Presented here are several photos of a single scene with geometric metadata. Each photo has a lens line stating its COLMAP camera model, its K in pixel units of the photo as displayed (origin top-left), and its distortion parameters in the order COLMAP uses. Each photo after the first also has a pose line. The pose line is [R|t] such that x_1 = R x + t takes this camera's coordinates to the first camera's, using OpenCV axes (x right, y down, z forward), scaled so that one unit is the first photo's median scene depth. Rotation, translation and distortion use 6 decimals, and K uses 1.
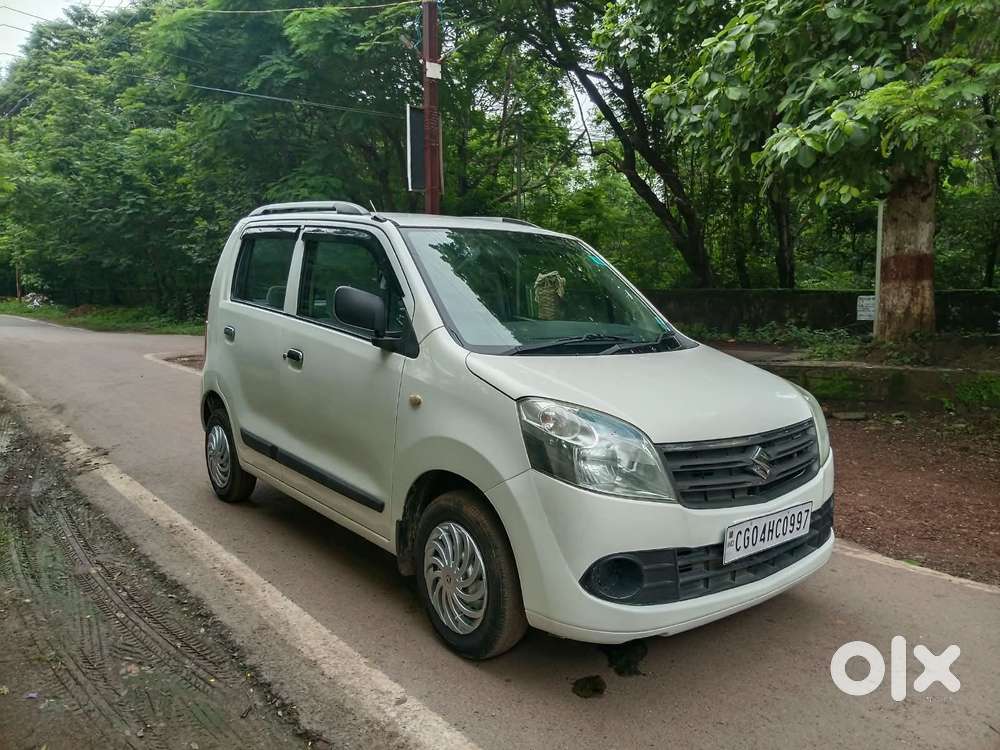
lens RADIAL K [[737.4, 0, 502.2], [0, 737.4, 378.0], [0, 0, 1]] dist [0.042873, -0.063881]
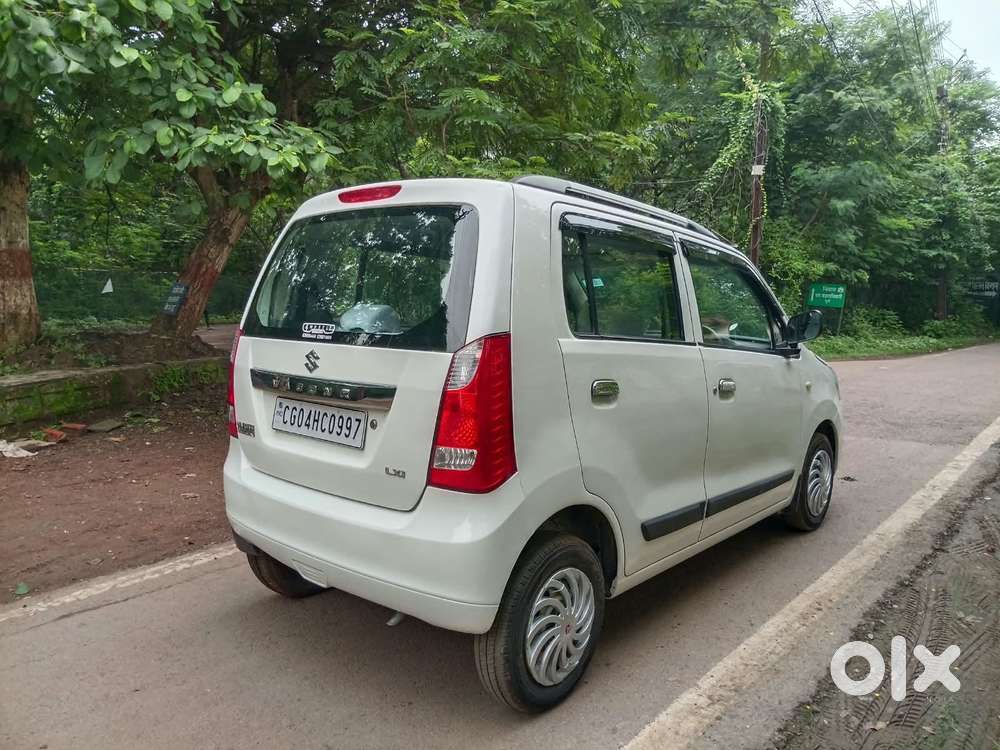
lens RADIAL K [[743.7, 0, 505.8], [0, 743.7, 369.4], [0, 0, 1]] dist [0.042346, -0.070831]
pose [[-0.191065, -0.109265, 0.975477, -0.608923], [0.095556, 0.986994, 0.129271, -0.105994], [-0.976915, 0.117911, -0.178139, 0.769927]]
